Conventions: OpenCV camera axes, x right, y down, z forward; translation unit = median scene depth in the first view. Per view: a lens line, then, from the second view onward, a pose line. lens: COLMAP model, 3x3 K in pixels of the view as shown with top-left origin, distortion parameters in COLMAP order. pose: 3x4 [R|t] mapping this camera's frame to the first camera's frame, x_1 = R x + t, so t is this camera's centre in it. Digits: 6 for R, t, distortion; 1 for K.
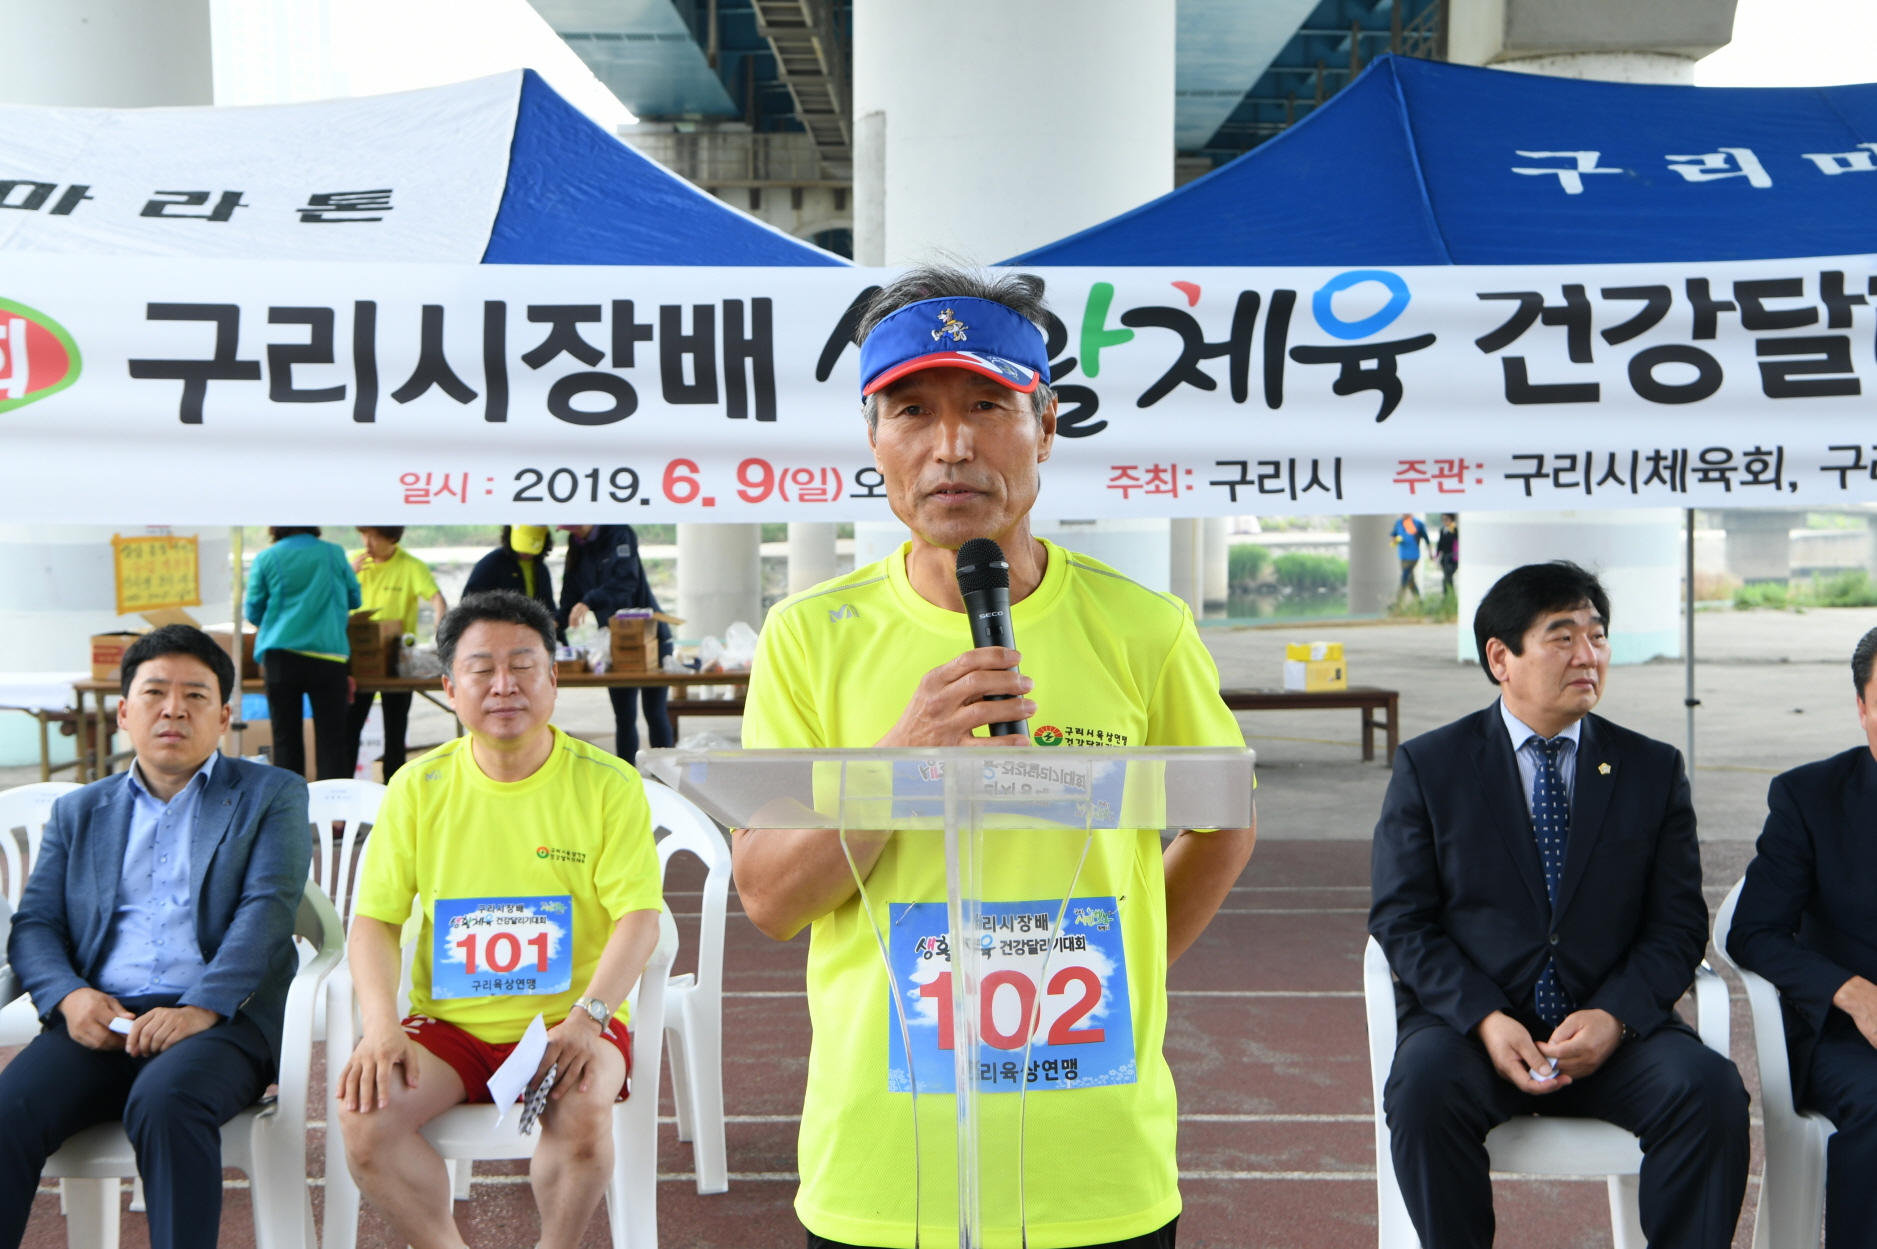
lens RADIAL K [[2592.0, 0, 965.2], [0, 2592.0, 624.5], [0, 0, 1]] dist [0.148975, 0.140980]
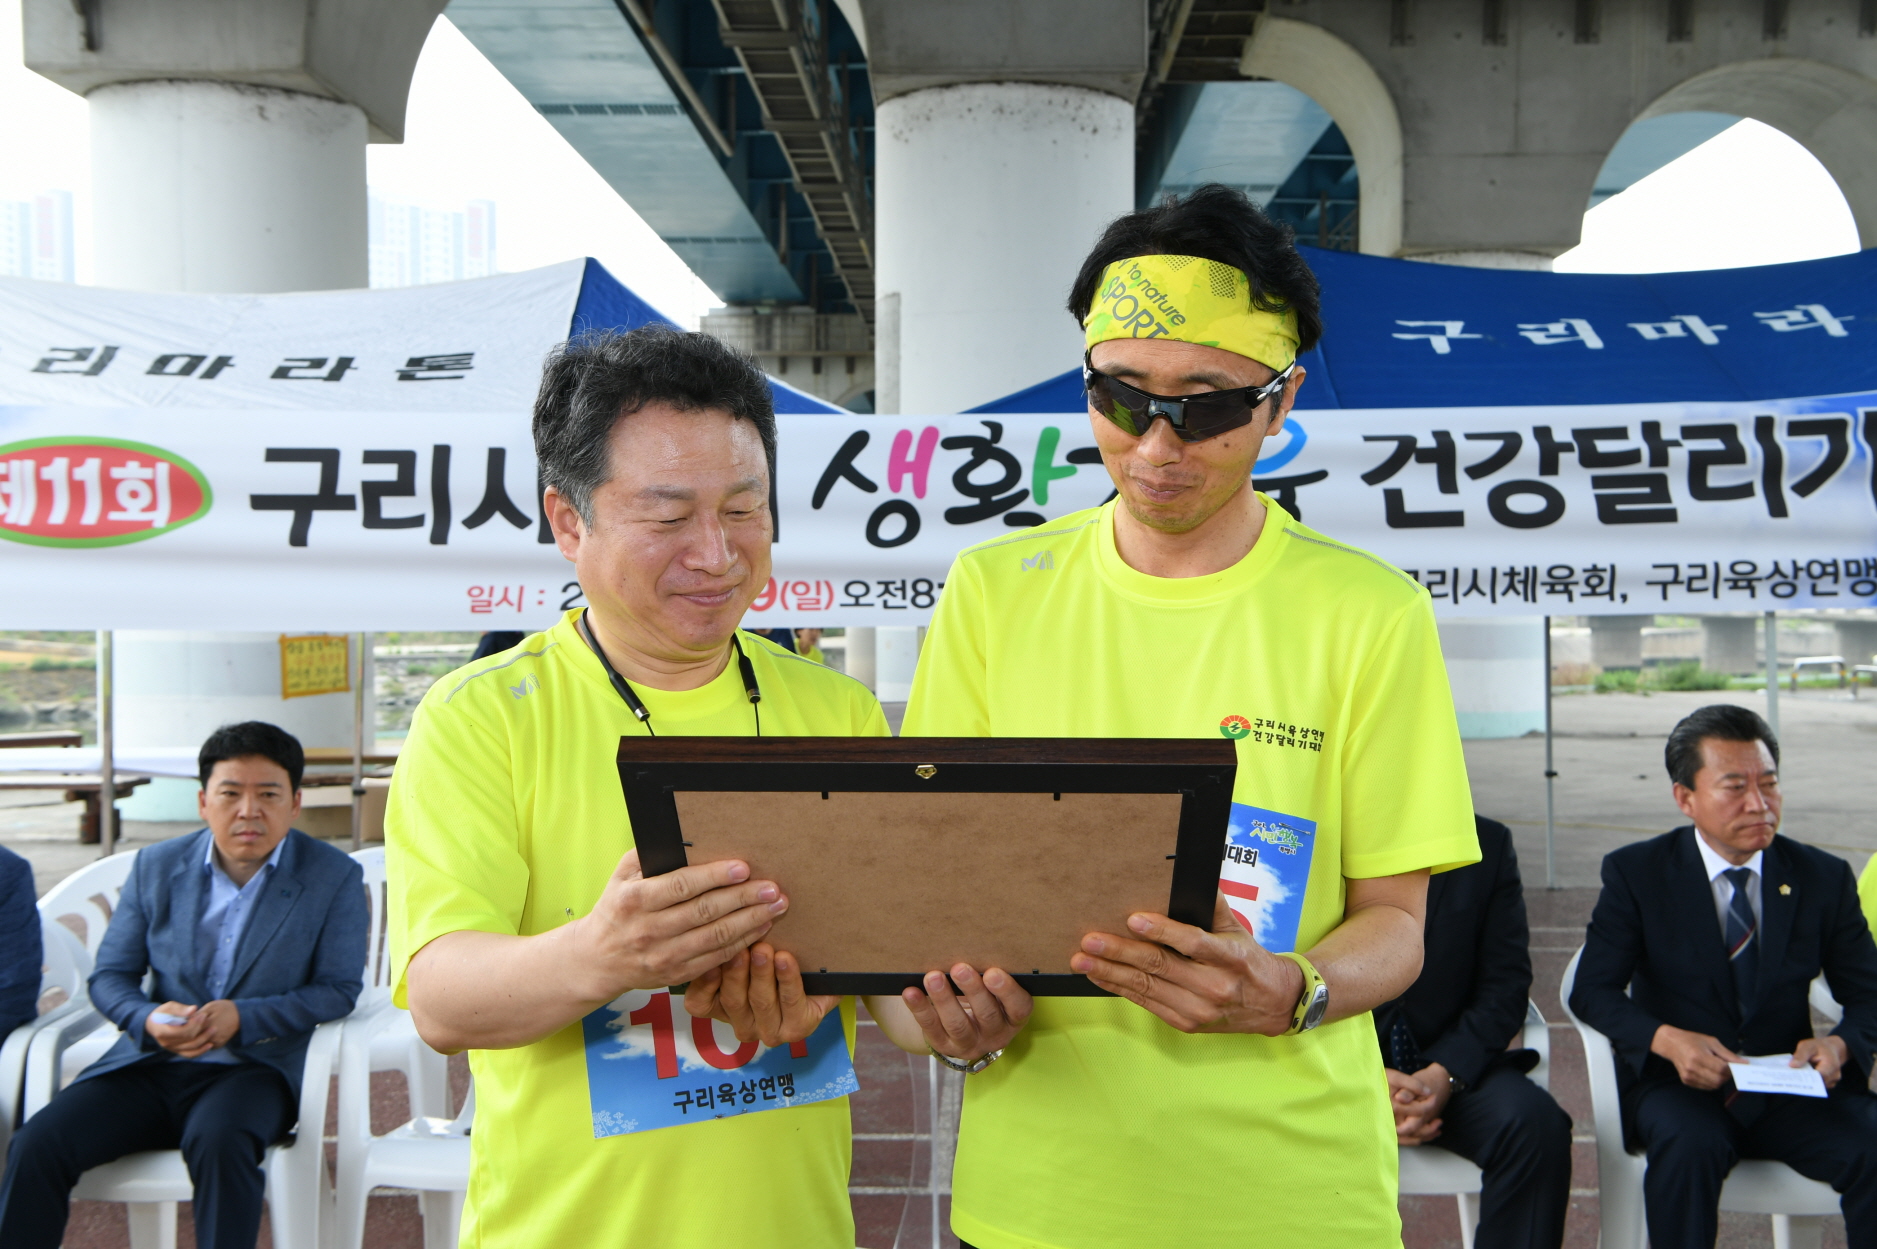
lens RADIAL K [[2061.8, 0, 963.7], [0, 2061.8, 619.2], [0, 0, 1]] dist [0.046505, 0.047263]
pose [[0.999914, -0.000342, -0.013113, 0.024962], [-0.000183, 0.999201, -0.039969, -0.004691], [0.013116, 0.039968, 0.999115, 0.050771]]
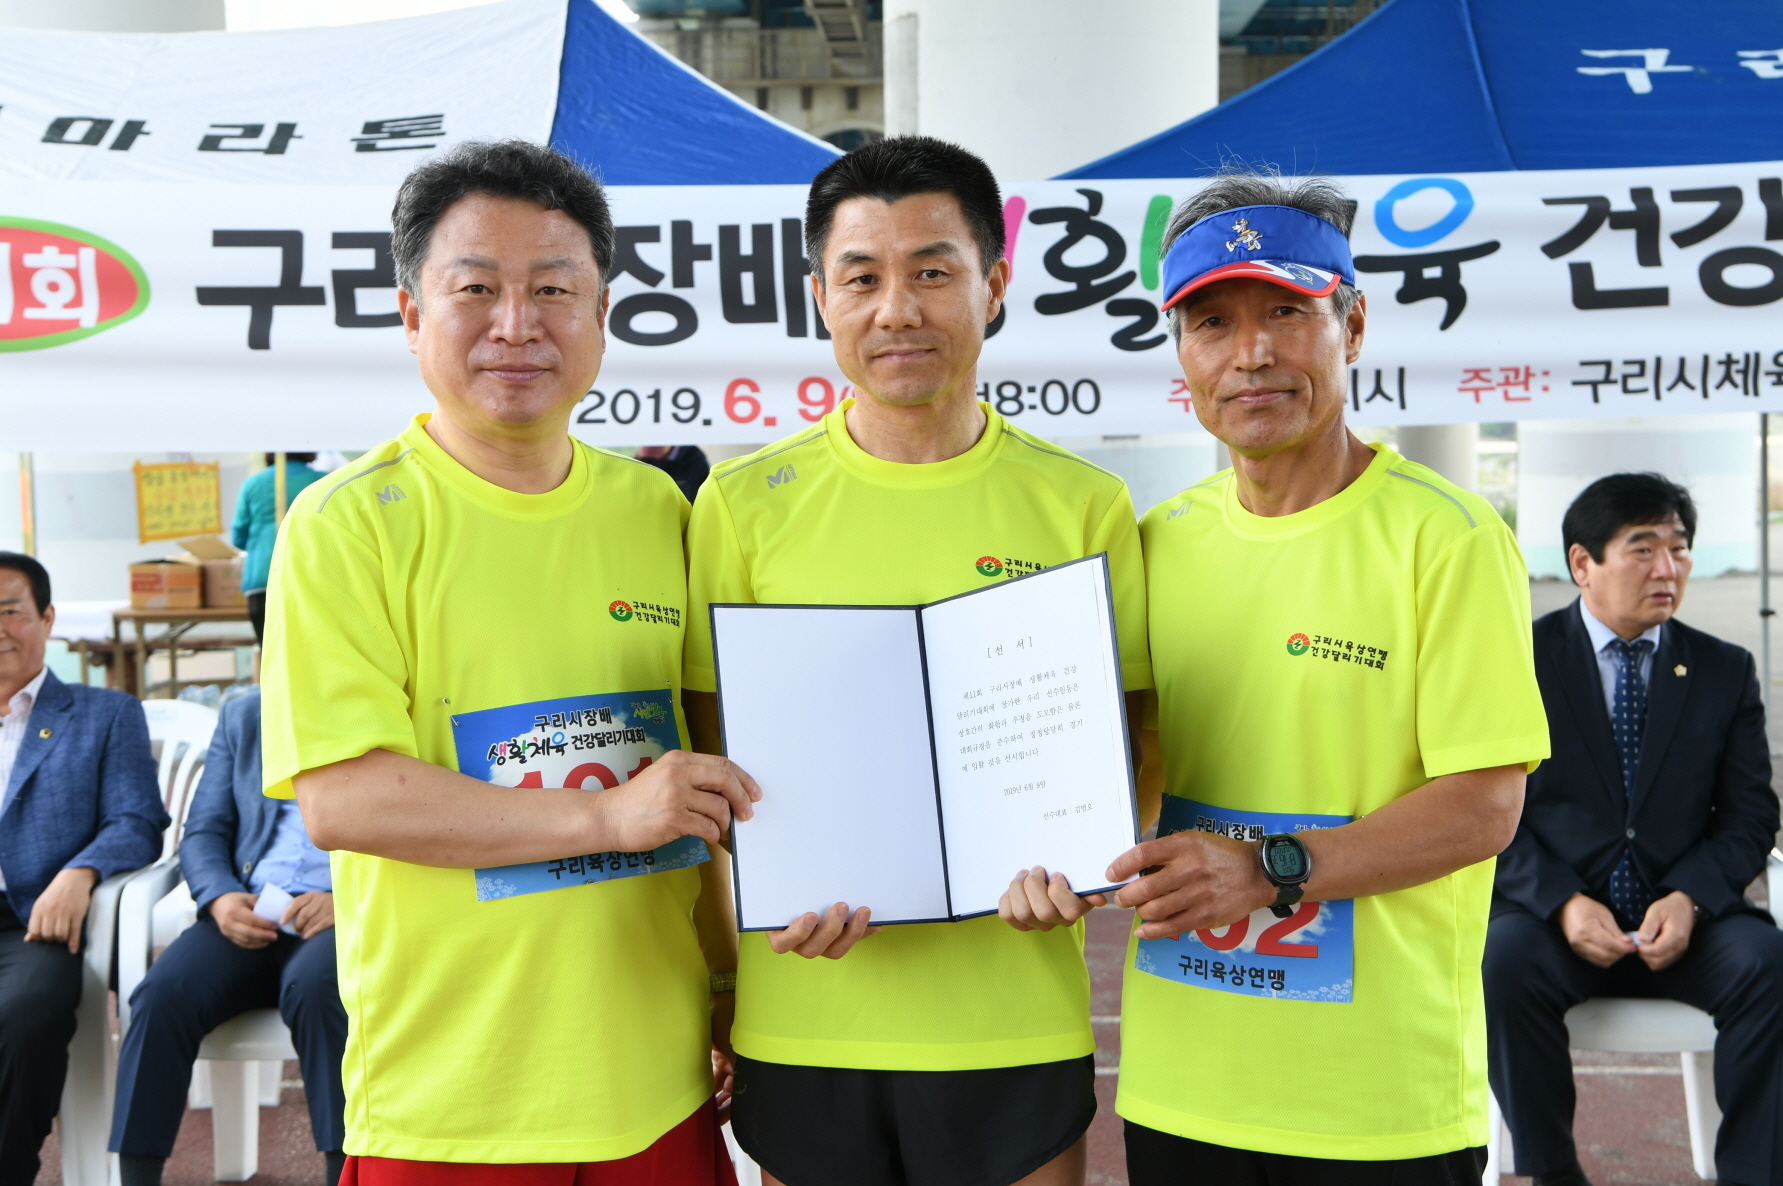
lens RADIAL K [[2761.0, 0, 911.1], [0, 2761.0, 588.5], [0, 0, 1]] dist [0.204395, 0.144273]
pose [[0.999589, -0.011456, -0.026271, -0.016784], [0.011831, 0.999830, 0.014149, 0.003061], [0.026104, -0.014454, 0.999555, -0.068151]]
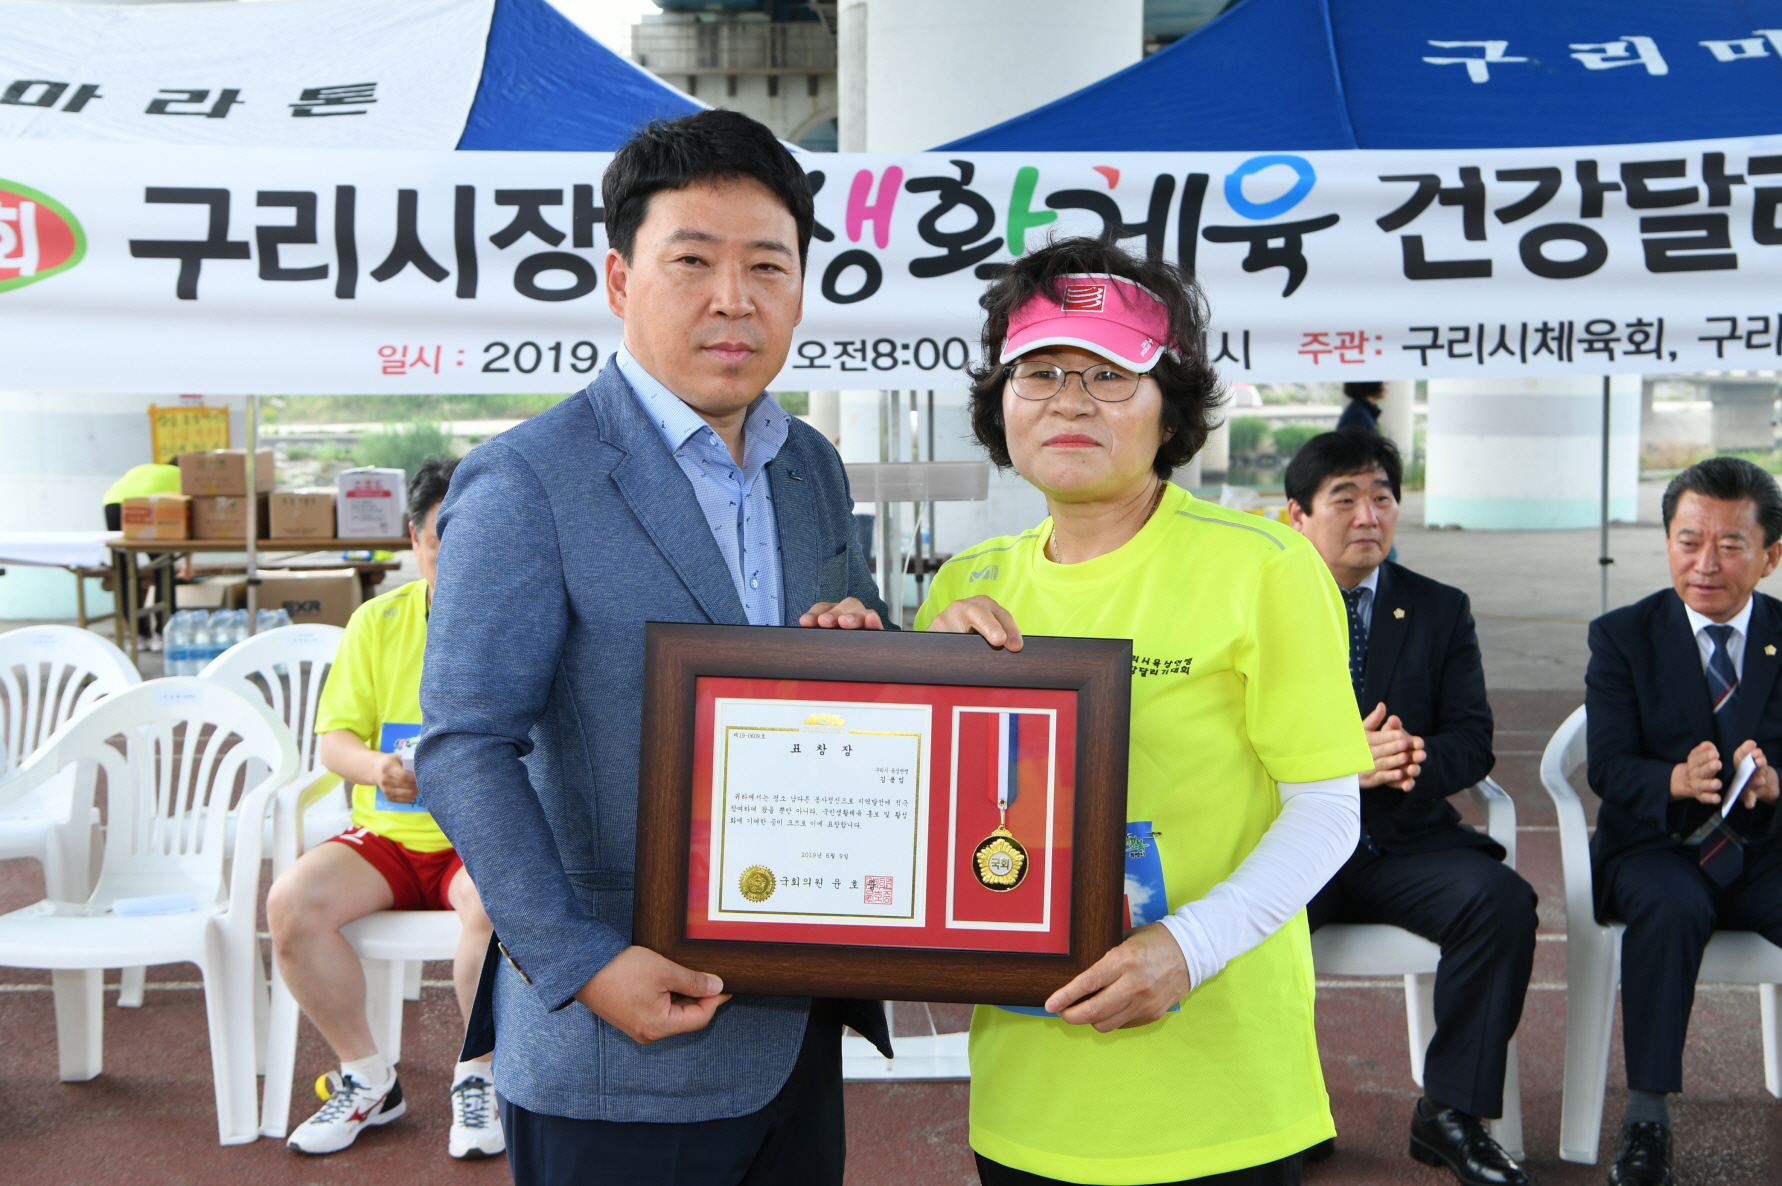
lens RADIAL K [[2466.6, 0, 914.1], [0, 2466.6, 594.3], [0, 0, 1]] dist [0.135870, 0.225921]
pose [[0.999593, 0.001507, -0.028503, 0.035158], [-0.000353, 0.999182, 0.040435, 0.003247], [0.028541, -0.040408, 0.998776, -0.028290]]
